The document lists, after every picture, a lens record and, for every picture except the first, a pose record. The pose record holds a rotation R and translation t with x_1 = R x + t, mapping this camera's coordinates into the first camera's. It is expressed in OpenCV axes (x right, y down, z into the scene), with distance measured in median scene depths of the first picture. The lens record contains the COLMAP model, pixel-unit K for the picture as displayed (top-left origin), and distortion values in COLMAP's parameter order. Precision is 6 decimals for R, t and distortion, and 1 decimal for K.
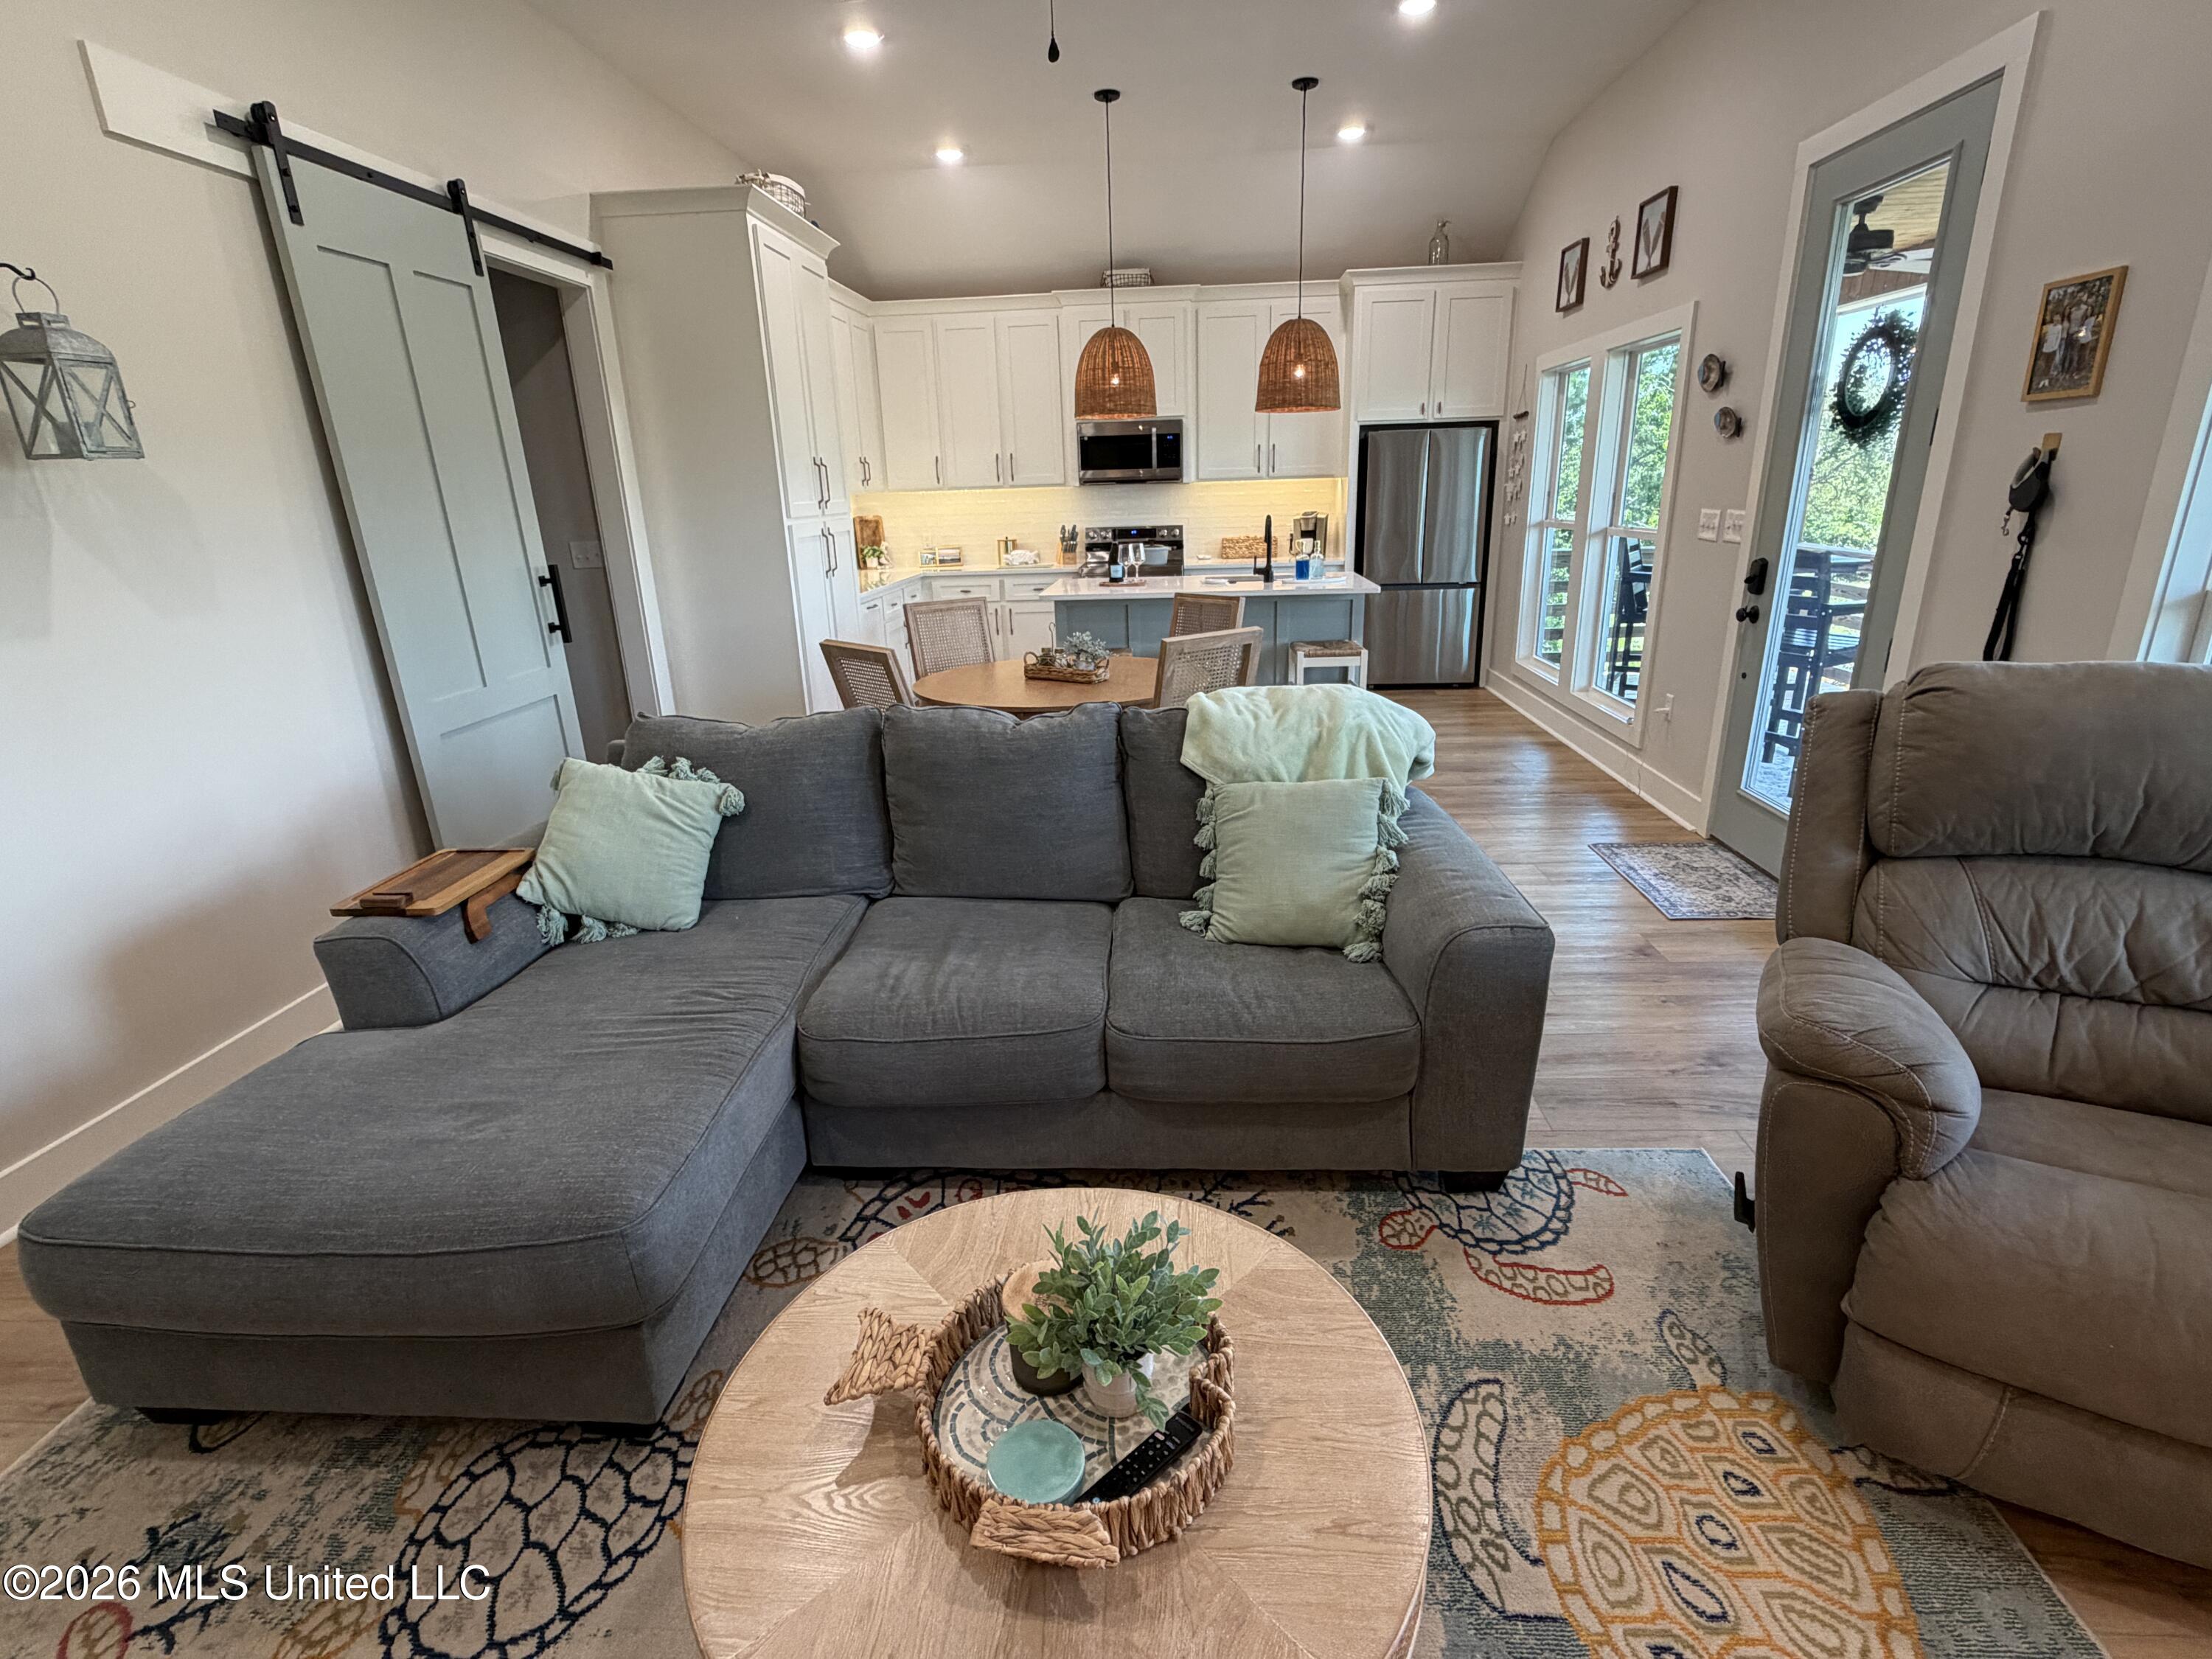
lens RADIAL K [[1058.5, 0, 1104.8], [0, 1058.5, 830.1], [0, 0, 1]] dist [-0.000820, -0.000363]
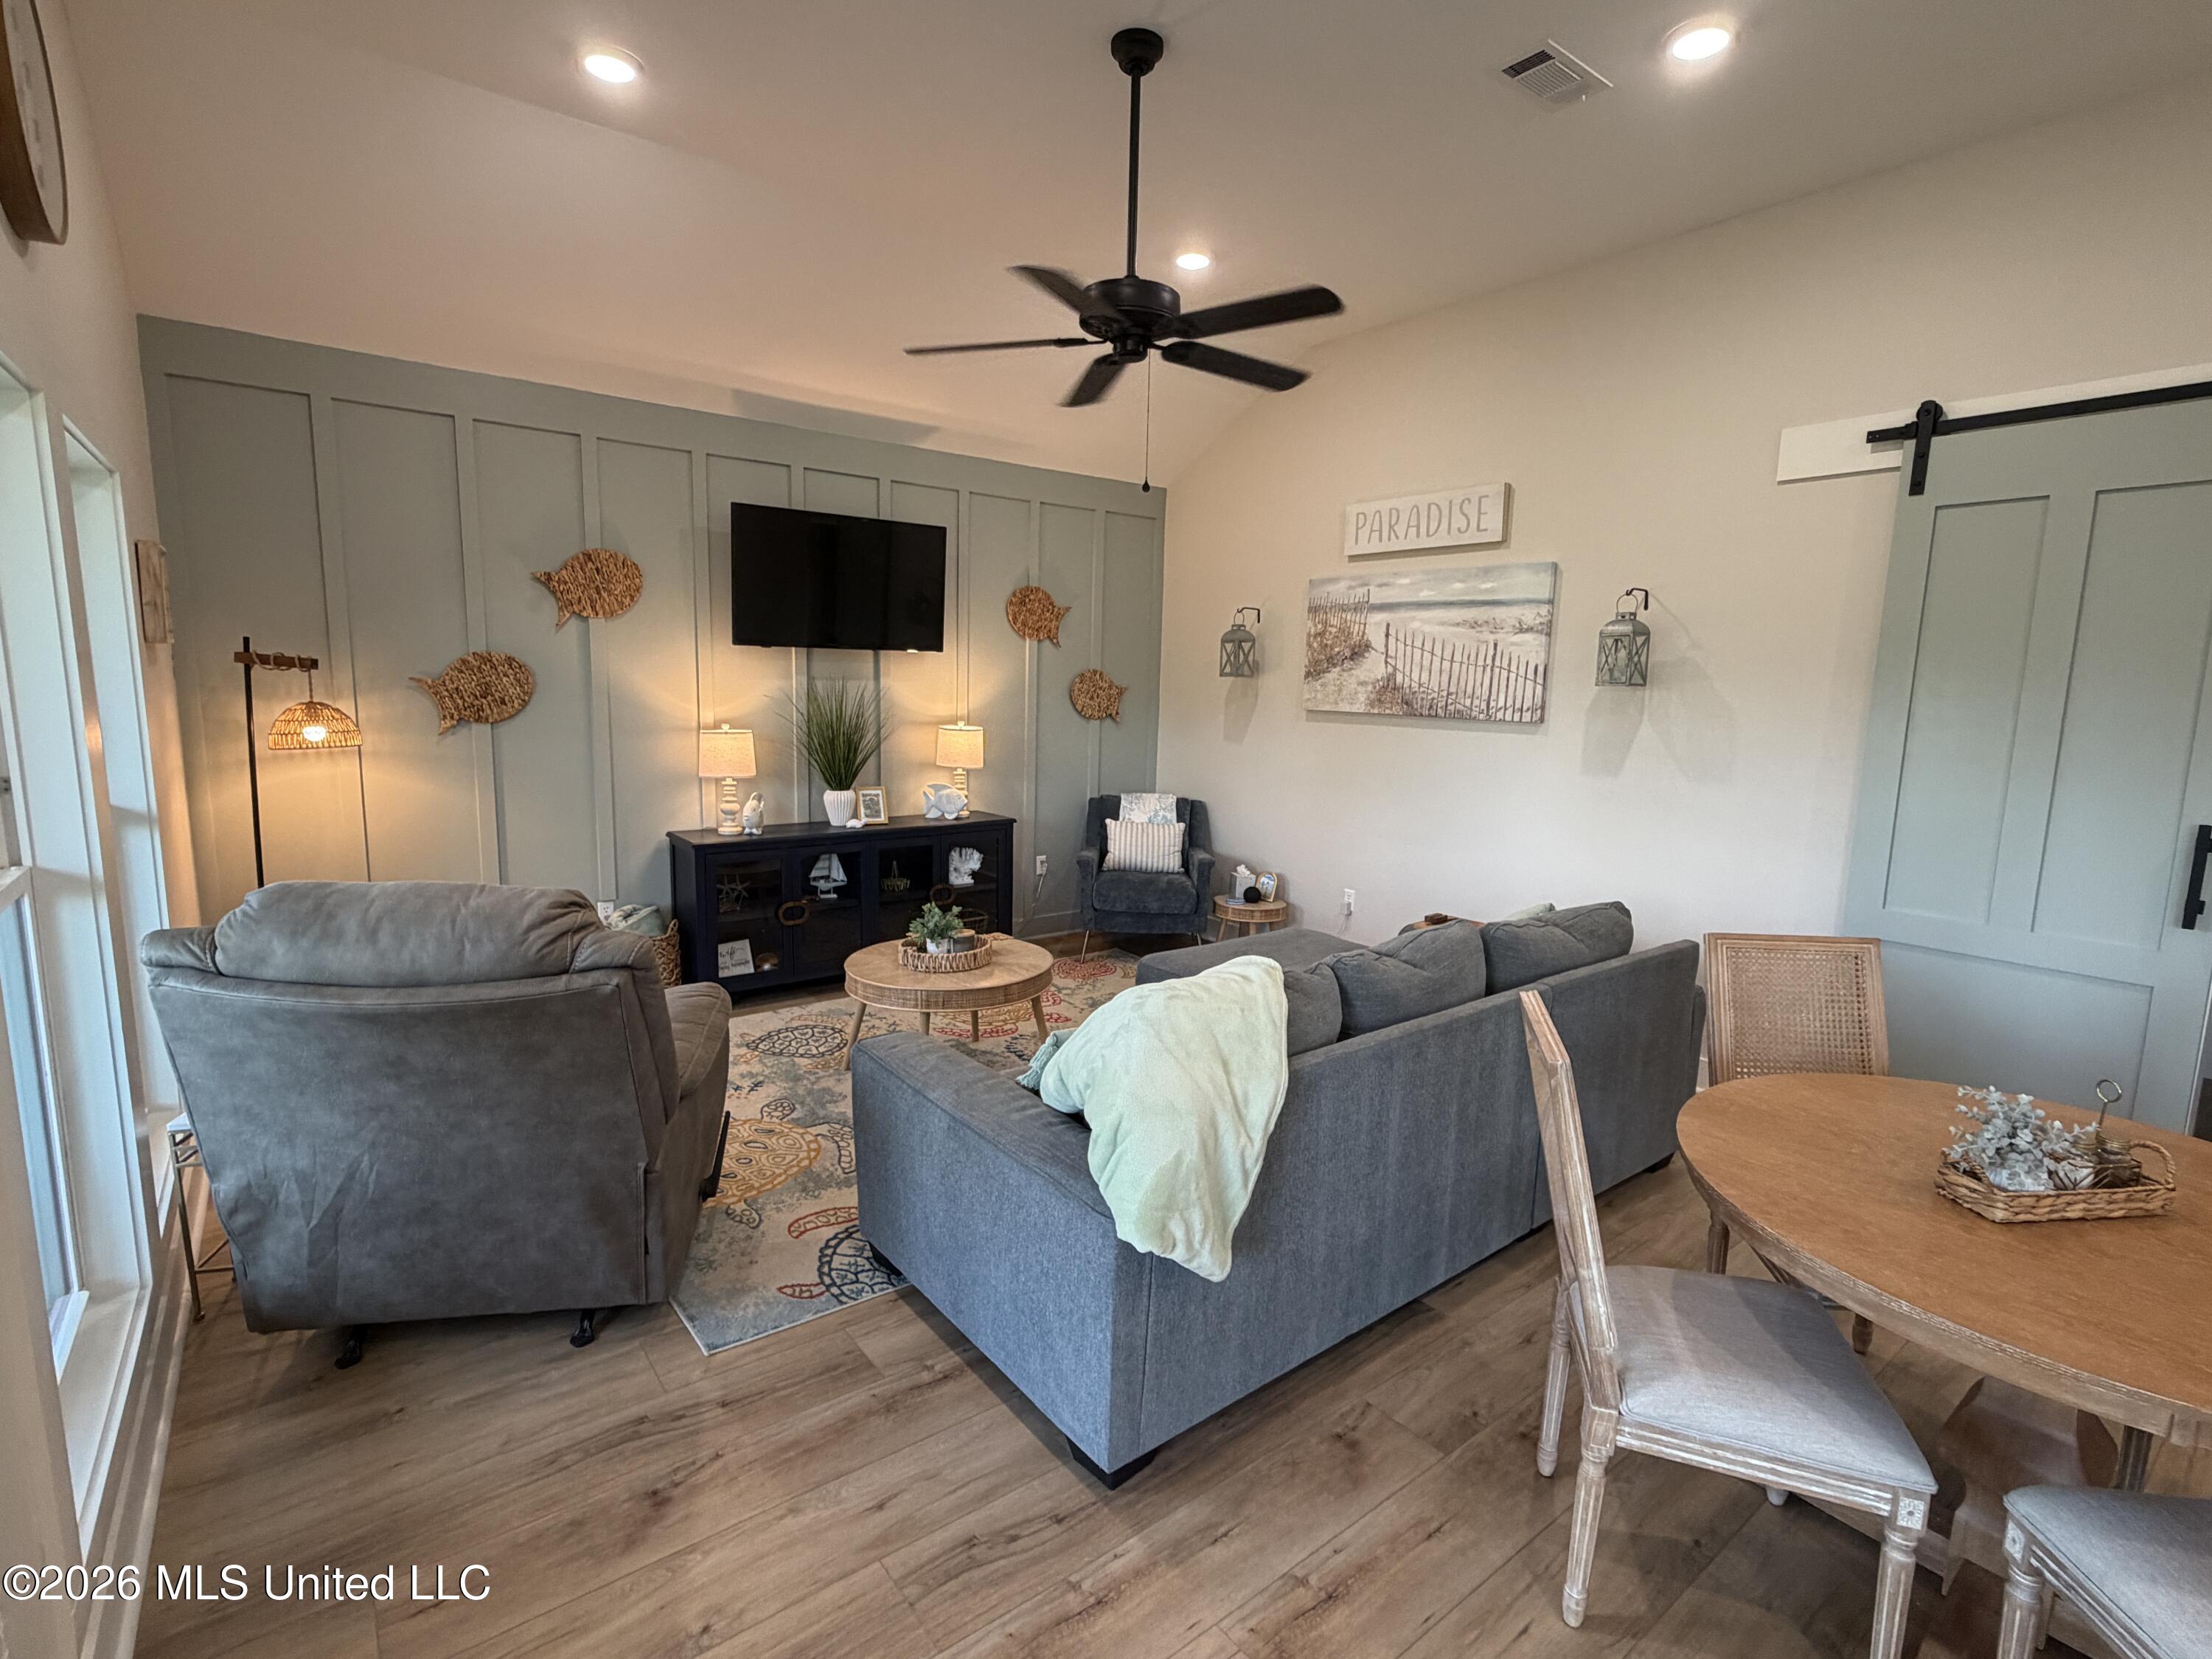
lens RADIAL K [[1058.5, 0, 1114.8], [0, 1058.5, 829.6], [0, 0, 1]] dist [-0.000820, -0.000363]
pose [[-0.749965, 0.107348, -0.652709, 0.290391], [-0.208394, 0.898153, 0.387161, -0.208768], [0.627793, 0.426377, -0.651213, 0.559360]]
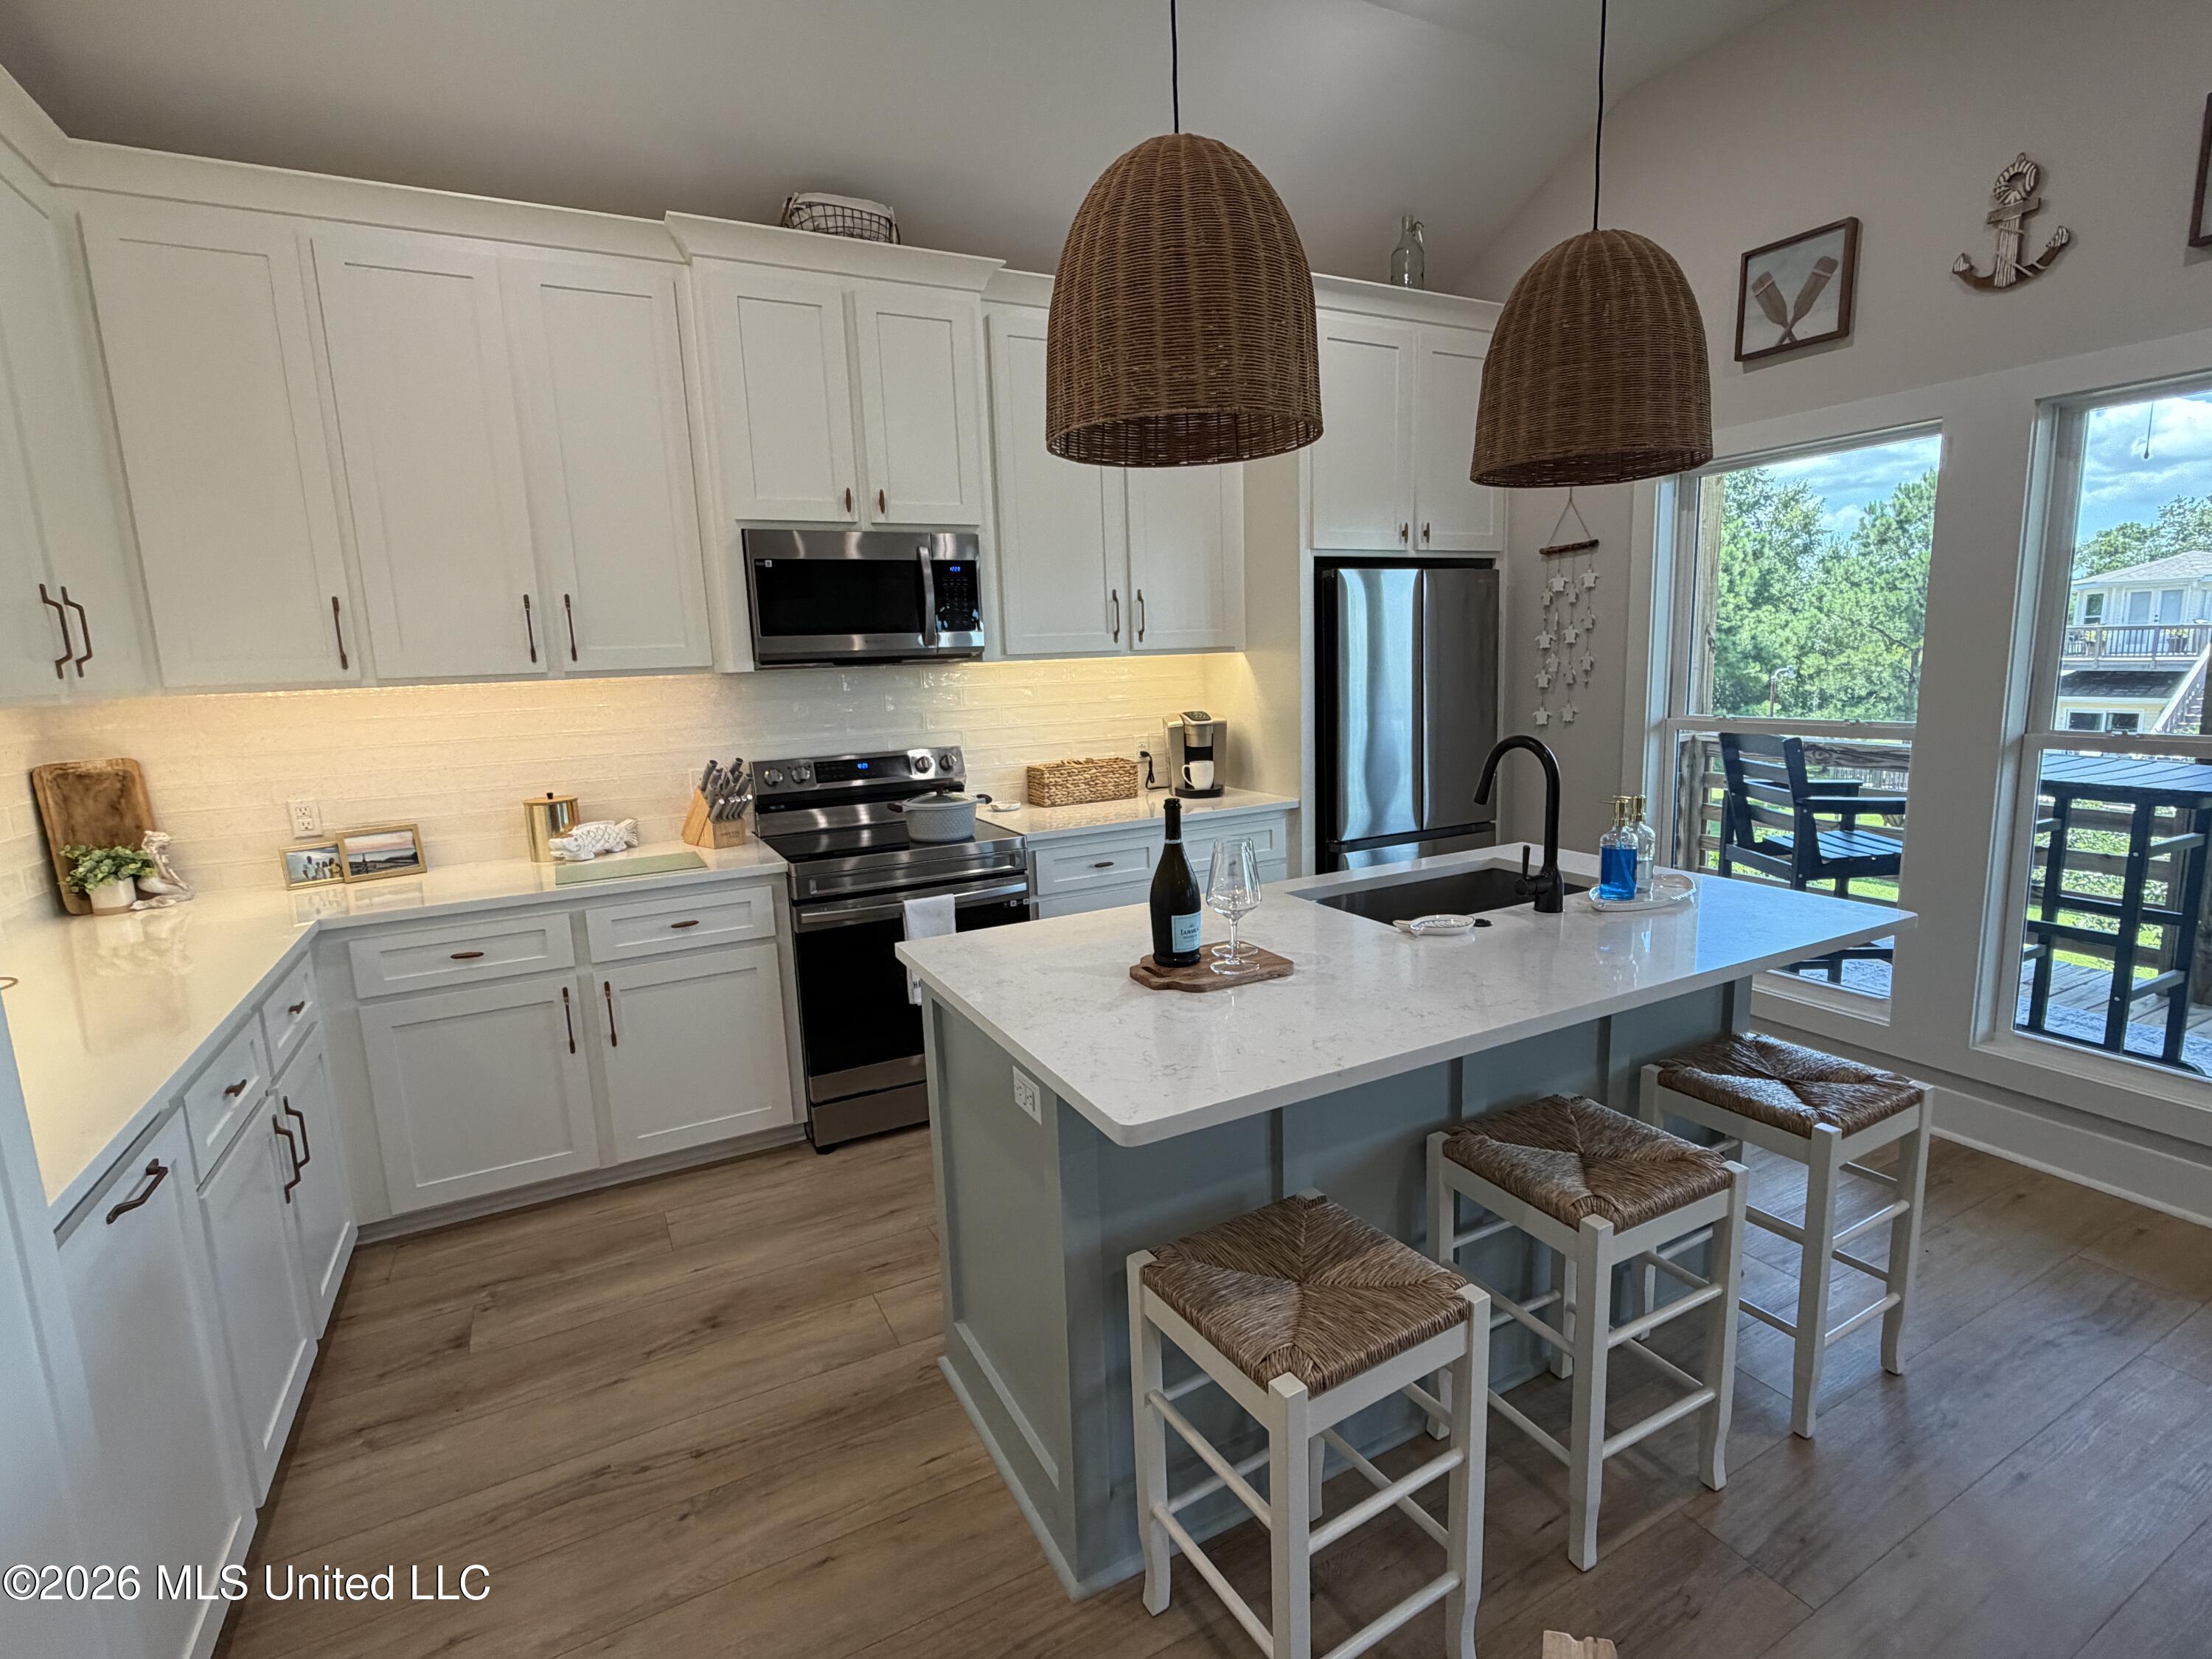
lens RADIAL K [[1058.5, 0, 1111.4], [0, 1058.5, 832.0], [0, 0, 1]] dist [-0.000820, -0.000363]
pose [[0.848454, -0.089249, 0.521690, -0.138793], [0.173784, 0.978008, -0.115320, -0.200644], [-0.499925, 0.188505, 0.845305, 0.619665]]
